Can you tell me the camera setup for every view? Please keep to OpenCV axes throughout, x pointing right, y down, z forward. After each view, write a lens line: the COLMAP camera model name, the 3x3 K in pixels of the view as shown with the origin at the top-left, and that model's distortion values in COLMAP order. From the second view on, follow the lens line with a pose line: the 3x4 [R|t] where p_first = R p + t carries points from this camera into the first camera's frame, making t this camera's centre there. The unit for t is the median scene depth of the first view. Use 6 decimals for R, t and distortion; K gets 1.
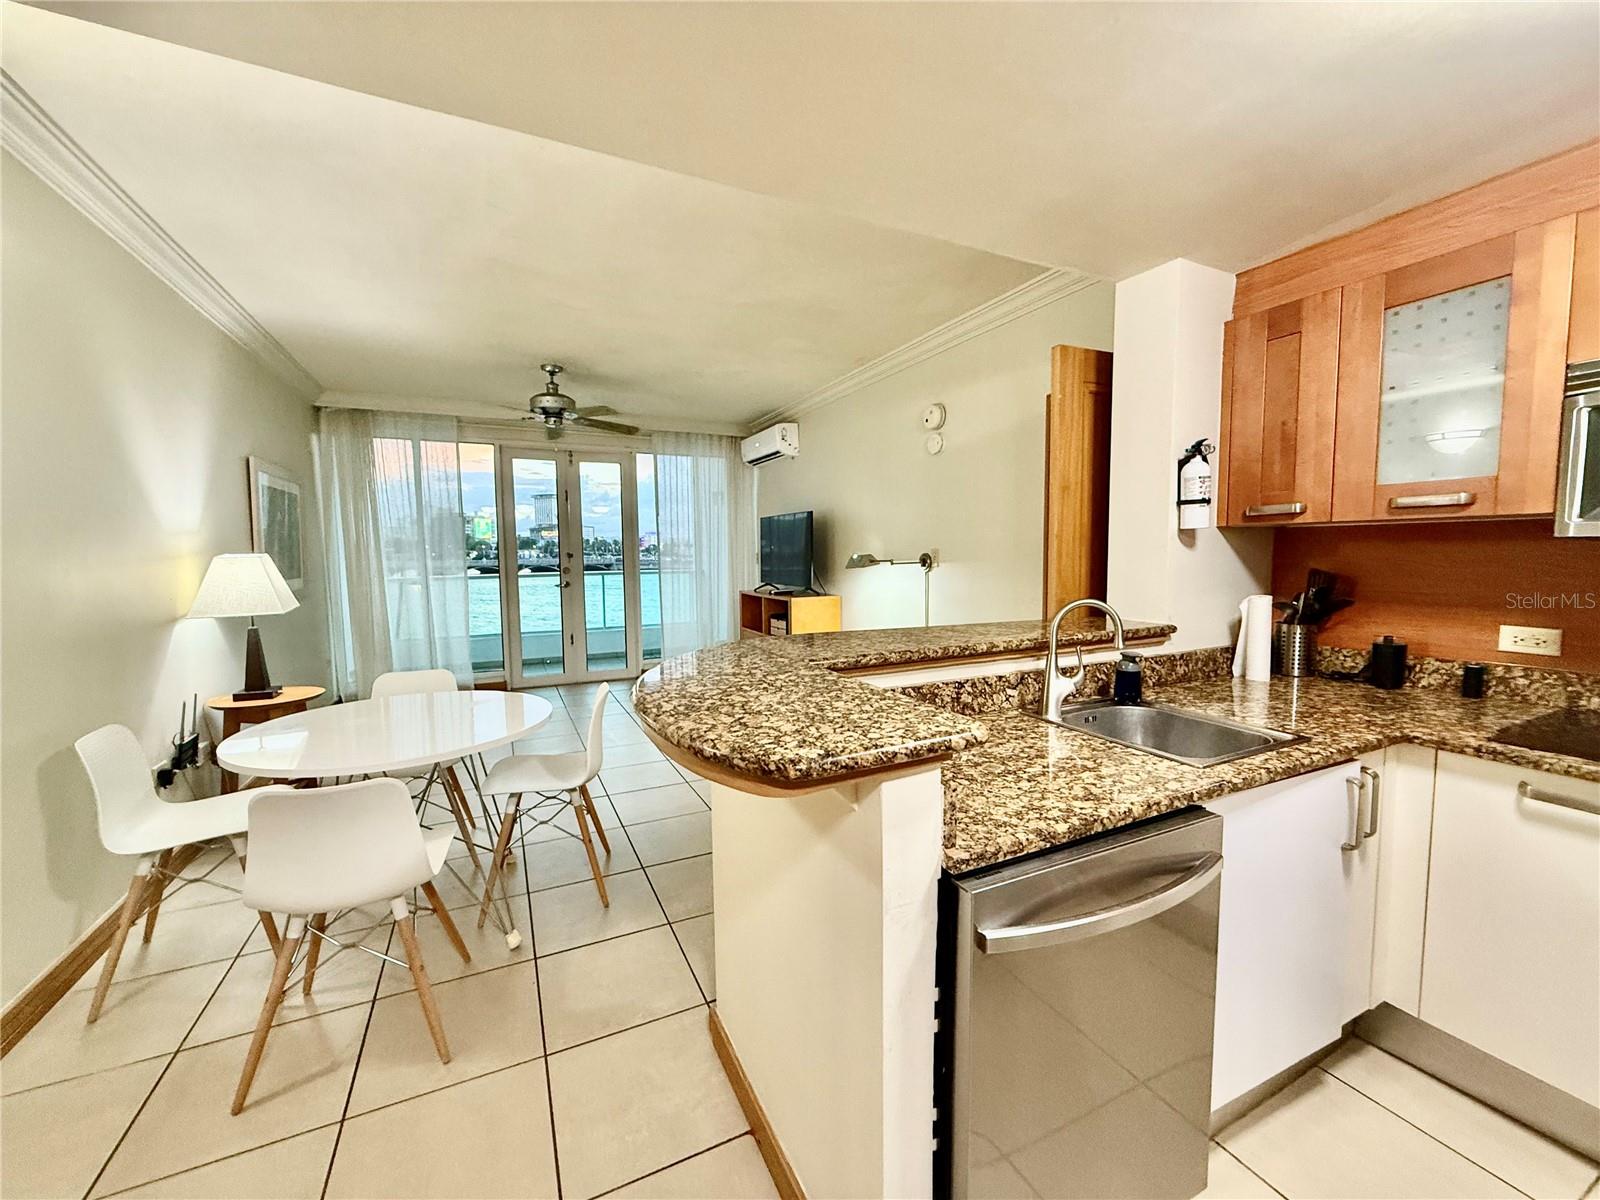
lens RADIAL K [[640.4, 0, 793.2], [0, 640.4, 606.9], [0, 0, 1]] dist [0.002412, 0.000167]
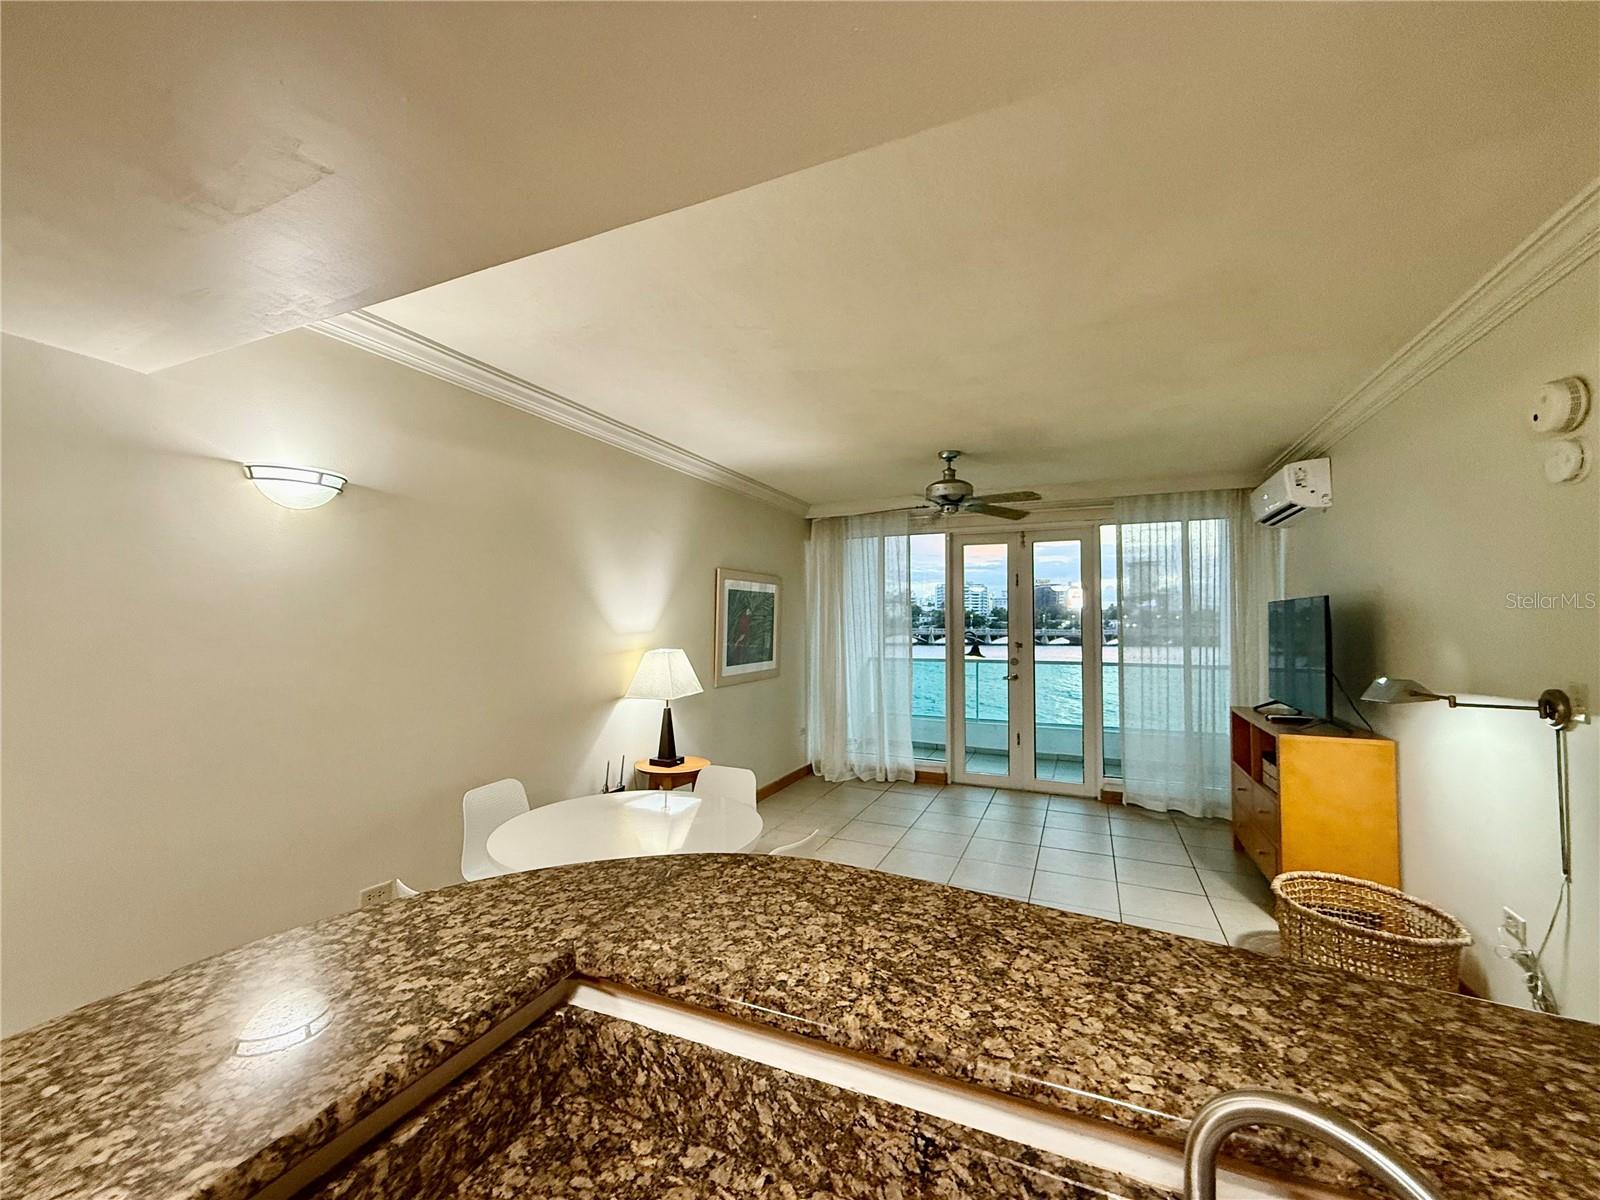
lens RADIAL K [[640.4, 0, 796.5], [0, 640.4, 598.0], [0, 0, 1]] dist [0.002412, 0.000167]
pose [[0.649056, -0.017284, -0.760544, 0.264174], [-0.075247, 0.993381, -0.086793, -0.086789], [0.757010, 0.113562, 0.643459, 0.339625]]
